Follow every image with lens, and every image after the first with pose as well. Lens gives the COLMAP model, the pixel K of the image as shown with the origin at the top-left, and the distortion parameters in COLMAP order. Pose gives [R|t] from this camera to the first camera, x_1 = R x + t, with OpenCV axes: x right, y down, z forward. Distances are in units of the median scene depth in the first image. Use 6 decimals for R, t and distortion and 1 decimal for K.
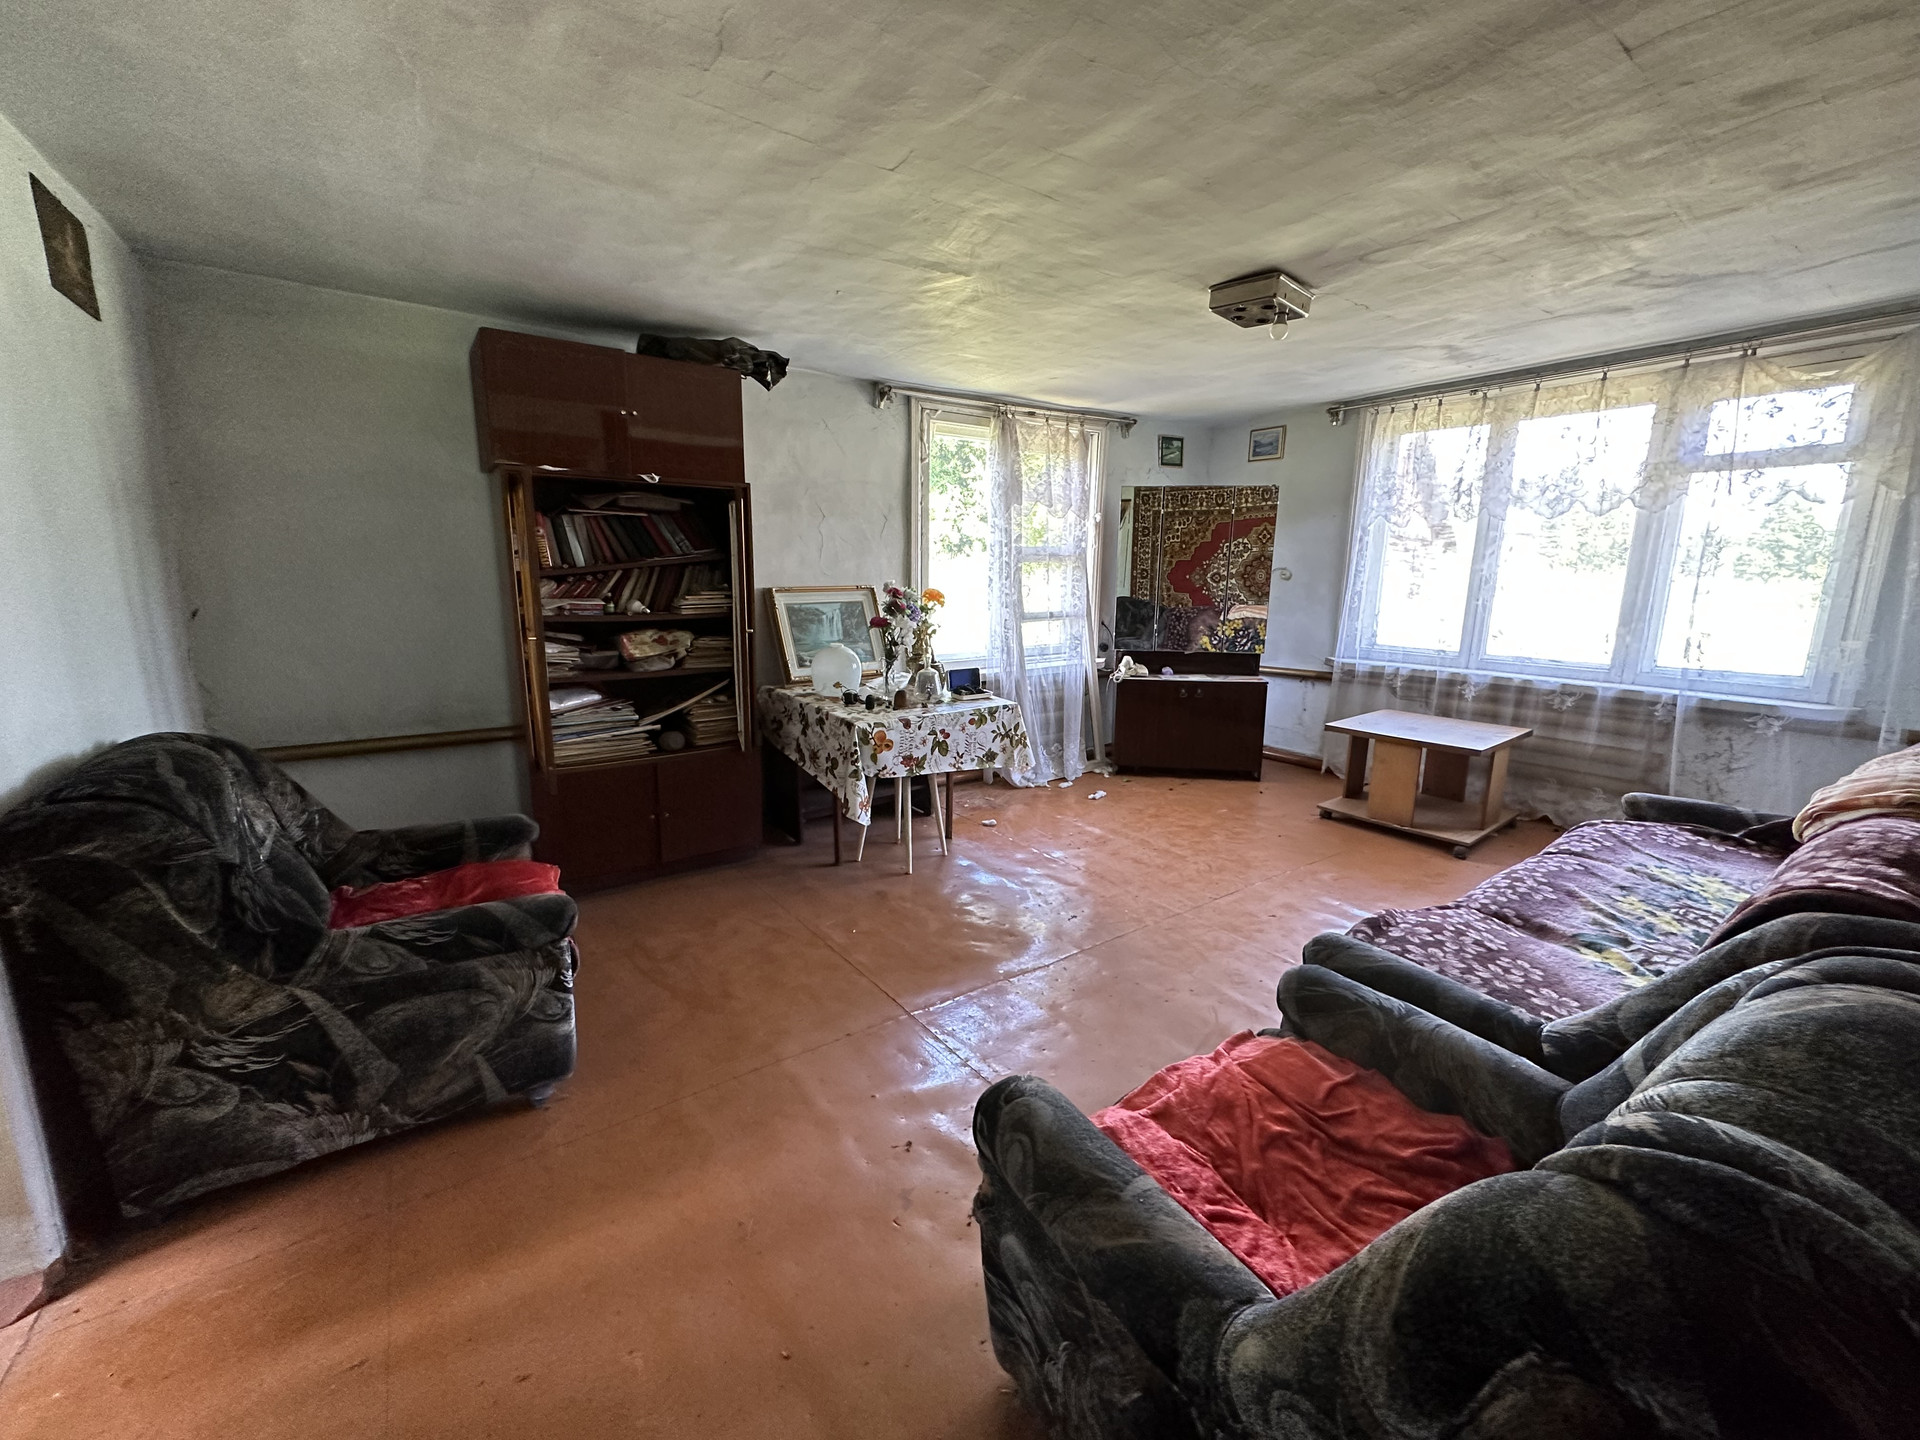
lens RADIAL K [[782.7, 0, 959.7], [0, 782.7, 720.1], [0, 0, 1]] dist [-0.004328, -0.000060]
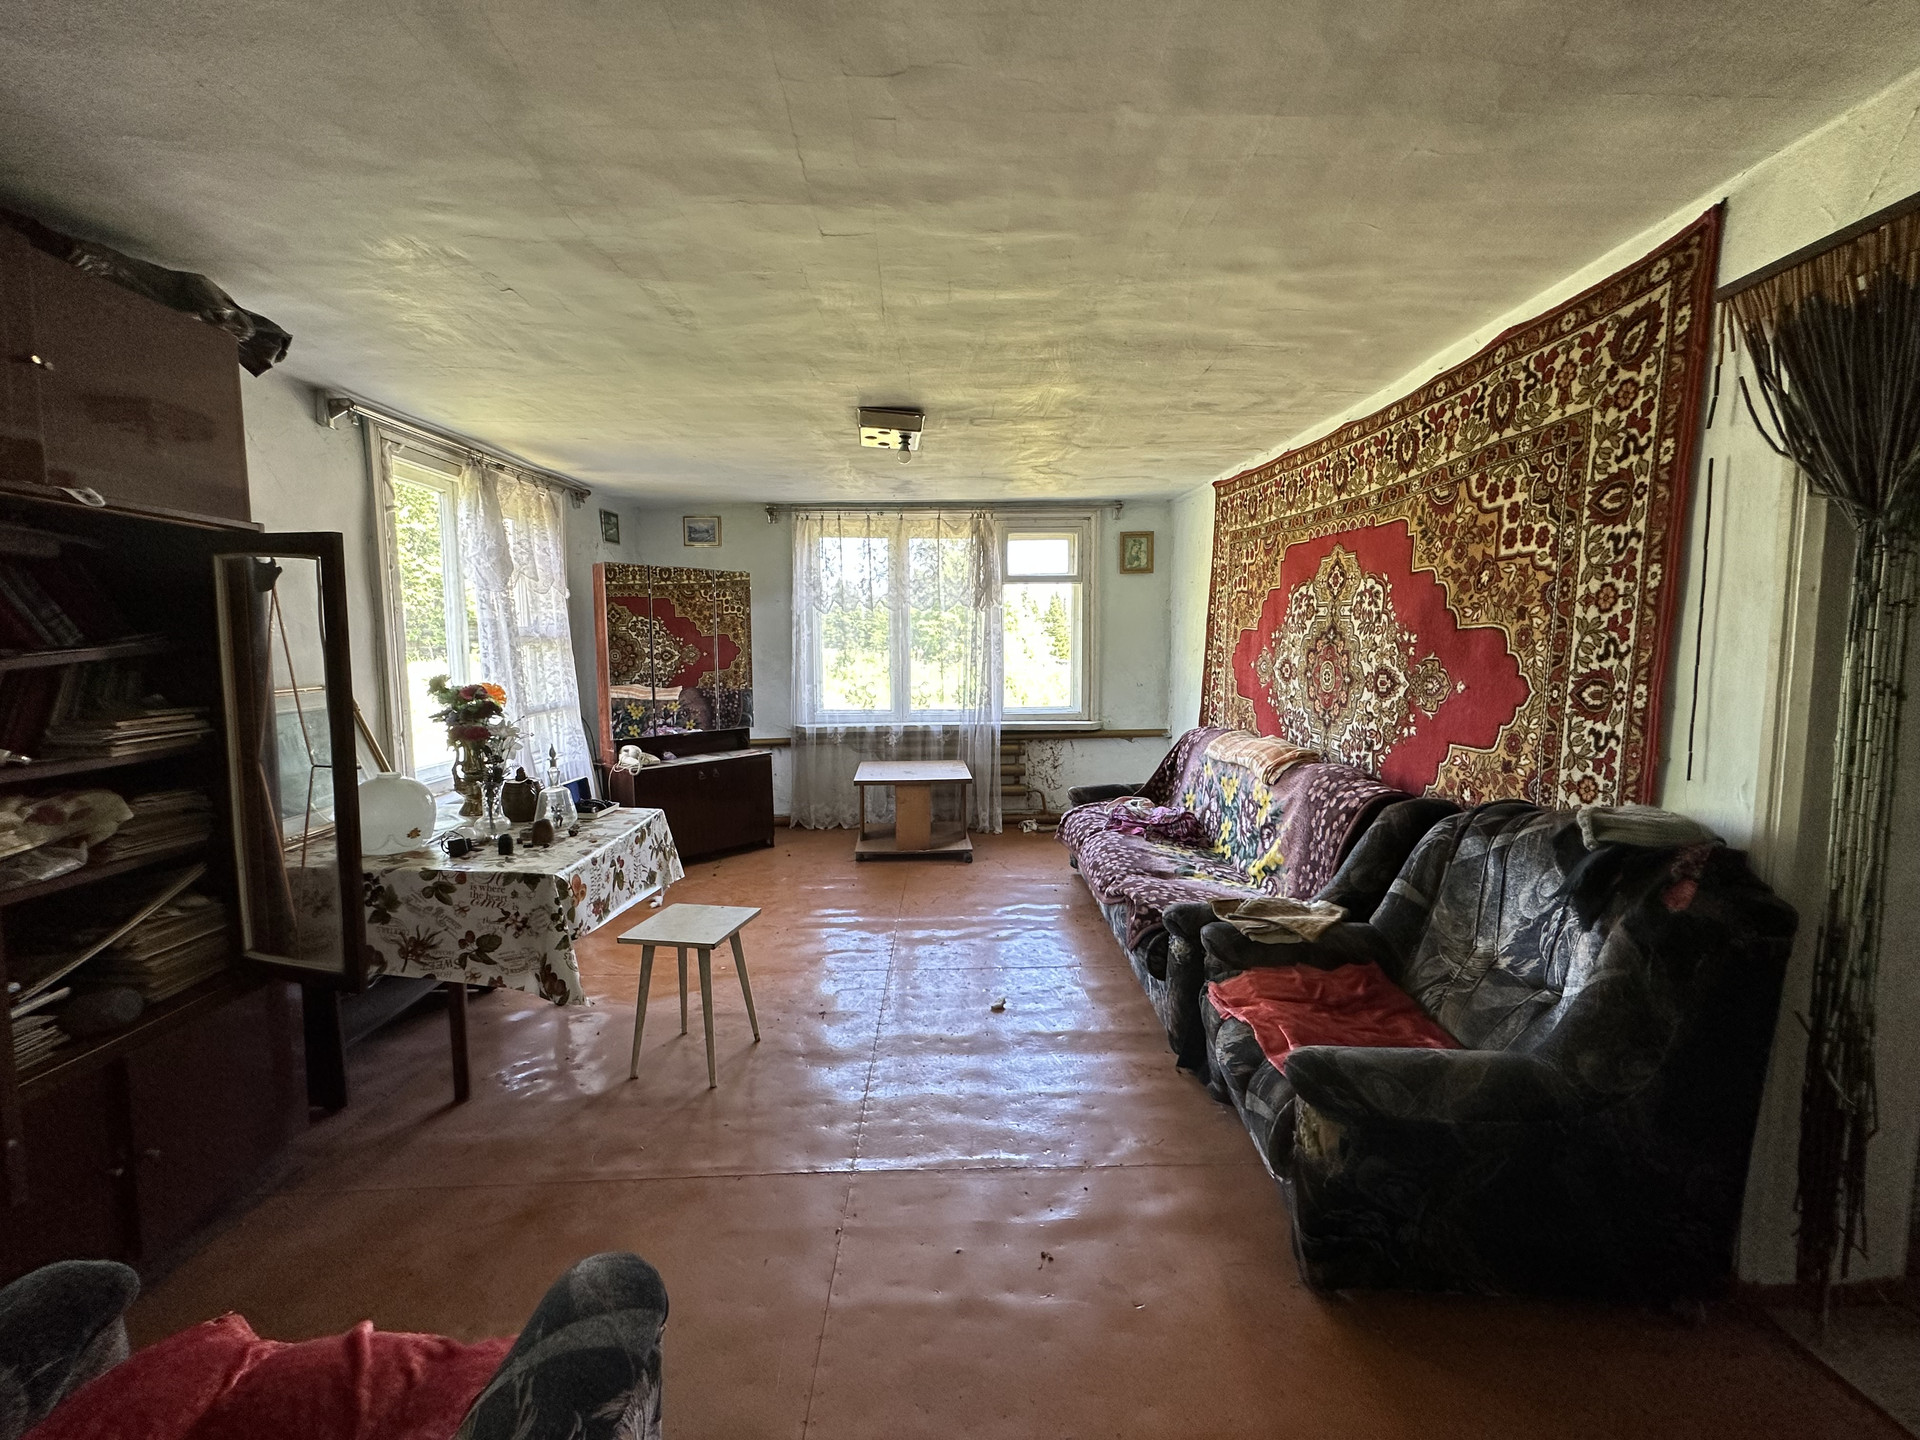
lens RADIAL K [[782.7, 0, 958.2], [0, 782.7, 715.6], [0, 0, 1]] dist [-0.004328, -0.000060]
pose [[0.552388, -0.088844, 0.828839, -0.439455], [0.168925, 0.985605, -0.006934, -0.060587], [-0.816292, 0.143841, 0.559444, 0.235422]]
